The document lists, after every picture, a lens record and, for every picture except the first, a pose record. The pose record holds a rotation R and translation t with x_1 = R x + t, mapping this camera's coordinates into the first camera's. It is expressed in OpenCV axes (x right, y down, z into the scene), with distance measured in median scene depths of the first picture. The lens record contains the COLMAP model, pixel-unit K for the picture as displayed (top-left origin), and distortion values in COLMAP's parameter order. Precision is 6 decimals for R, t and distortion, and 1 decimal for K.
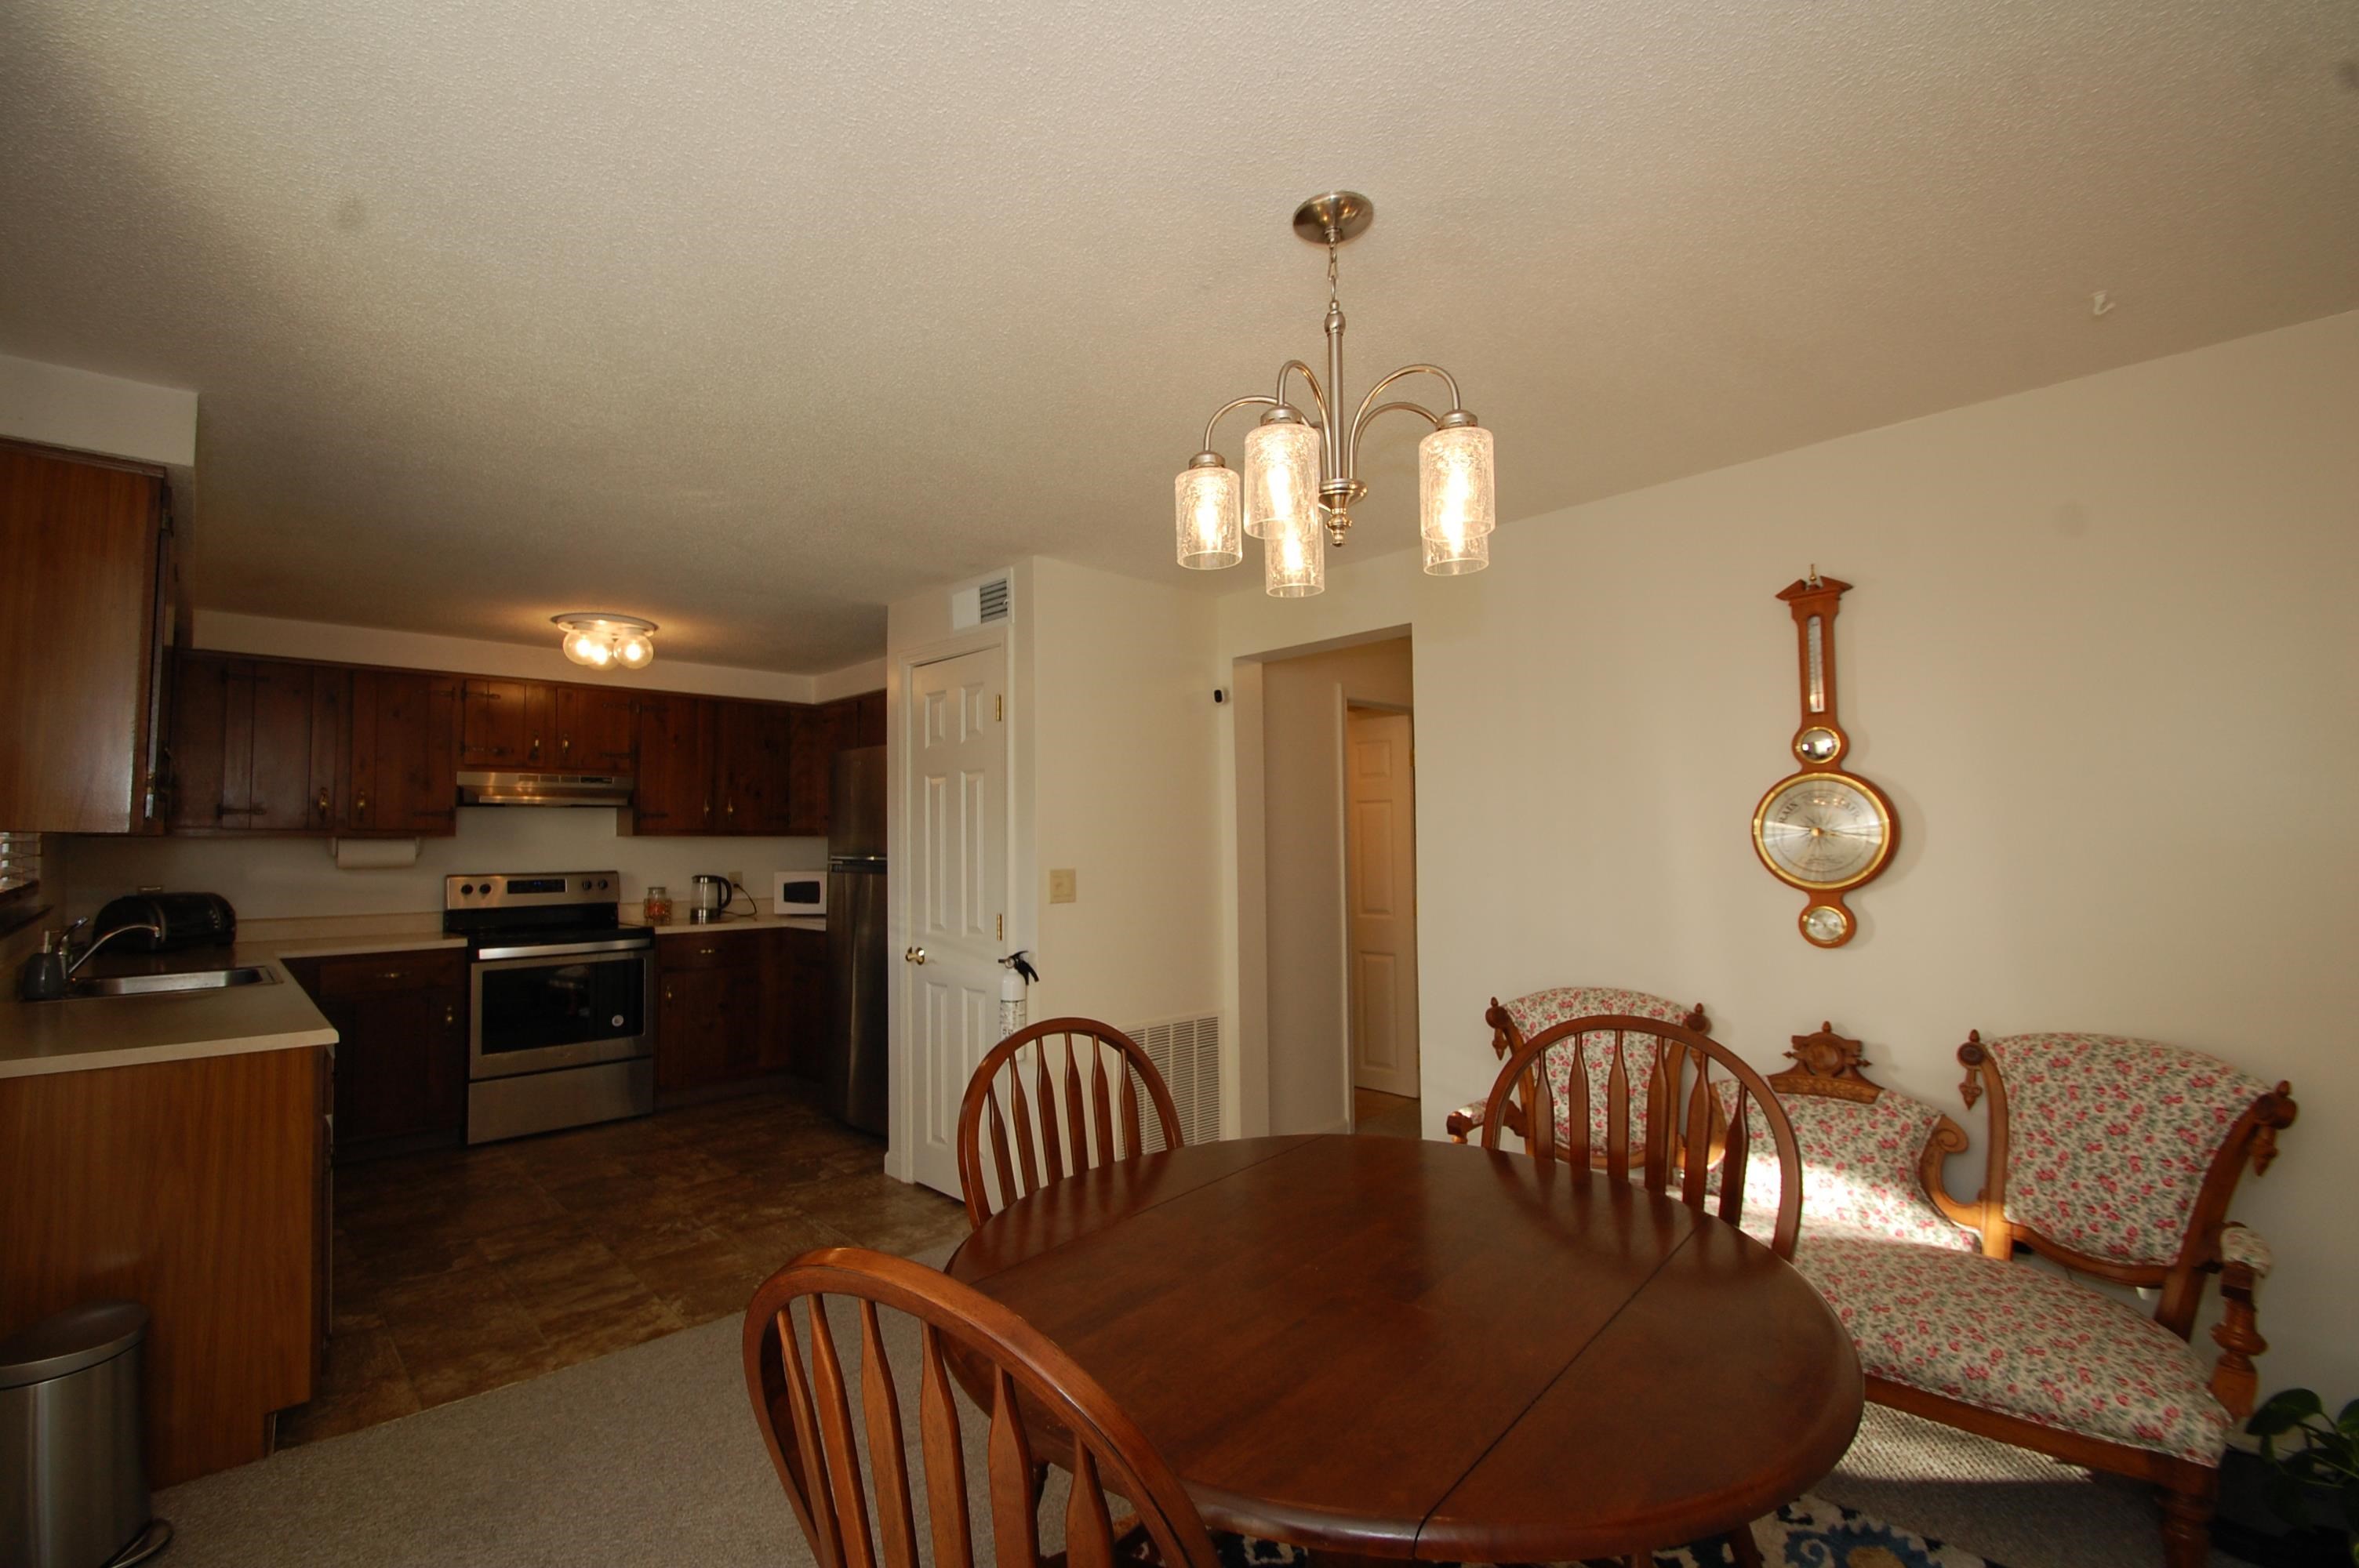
lens RADIAL K [[1027.7, 0, 1160.7], [0, 1027.7, 795.3], [0, 0, 1]] dist [-0.012452, -0.001333]
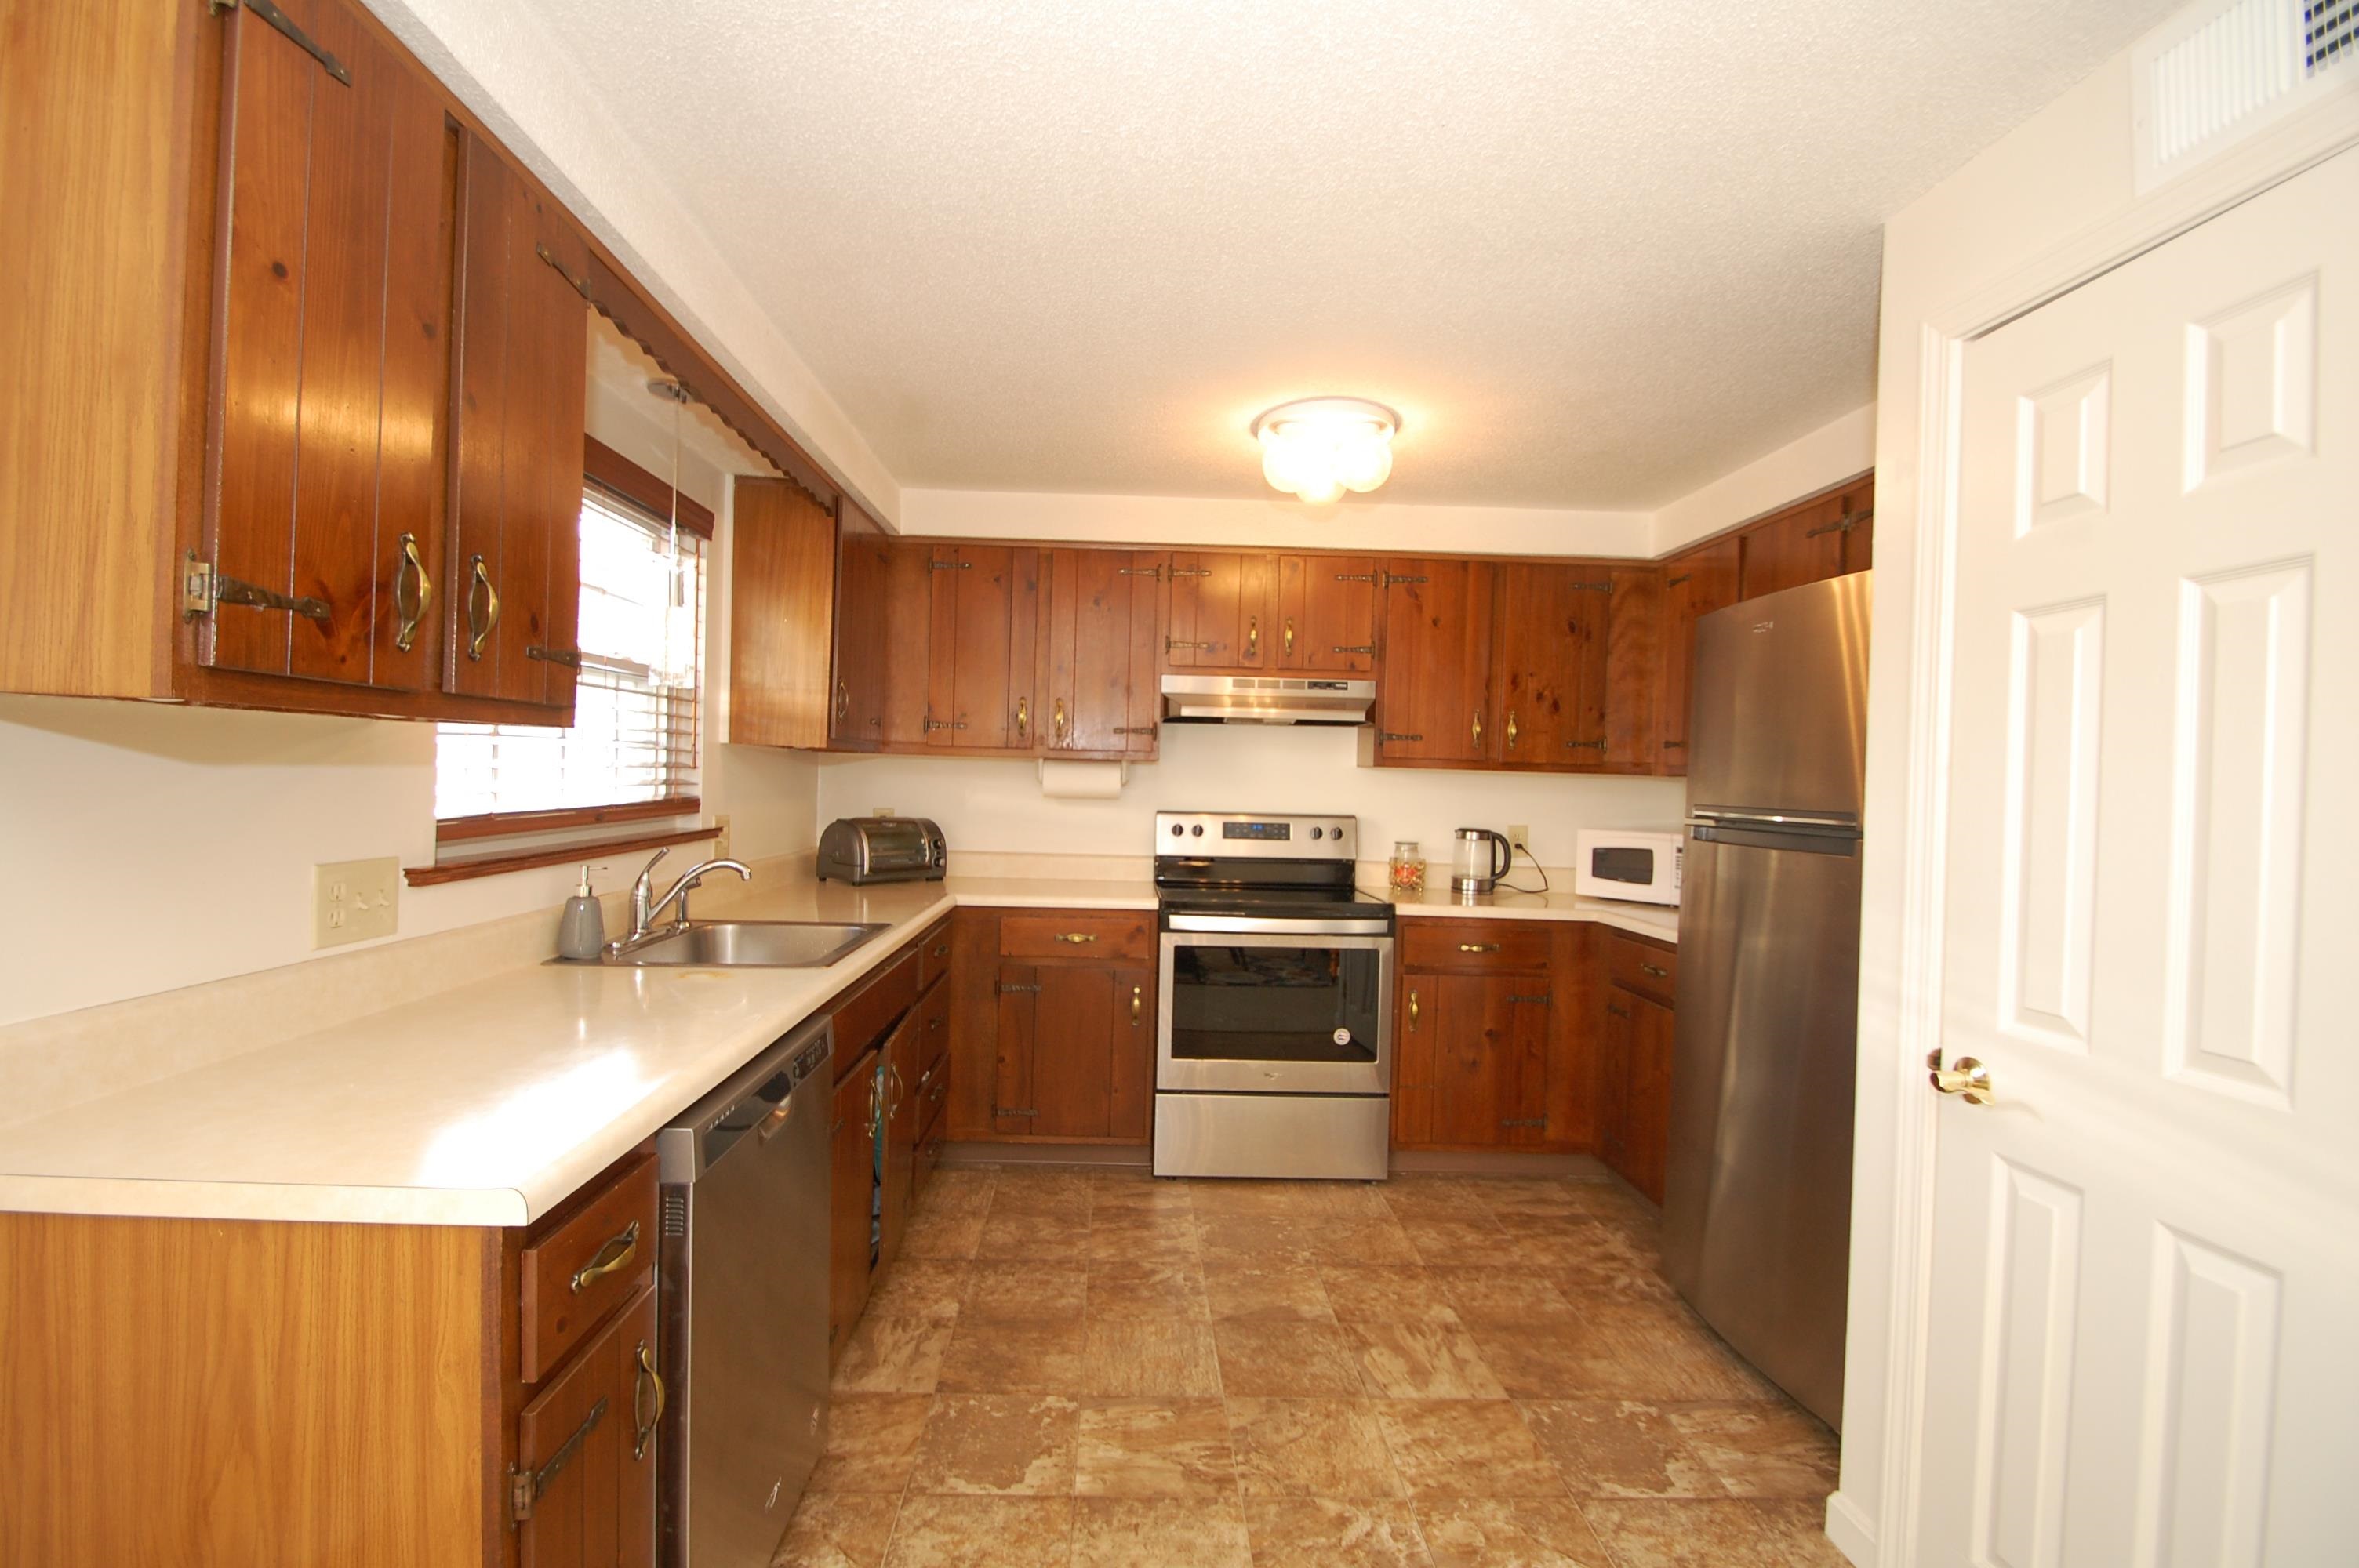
lens RADIAL K [[1027.7, 0, 1160.7], [0, 1027.7, 795.3], [0, 0, 1]] dist [-0.012452, -0.001333]
pose [[0.744984, 0.039328, -0.665922, -0.187604], [-0.004102, 0.998512, 0.054382, 0.025655], [0.667069, -0.037782, 0.744037, 0.454545]]
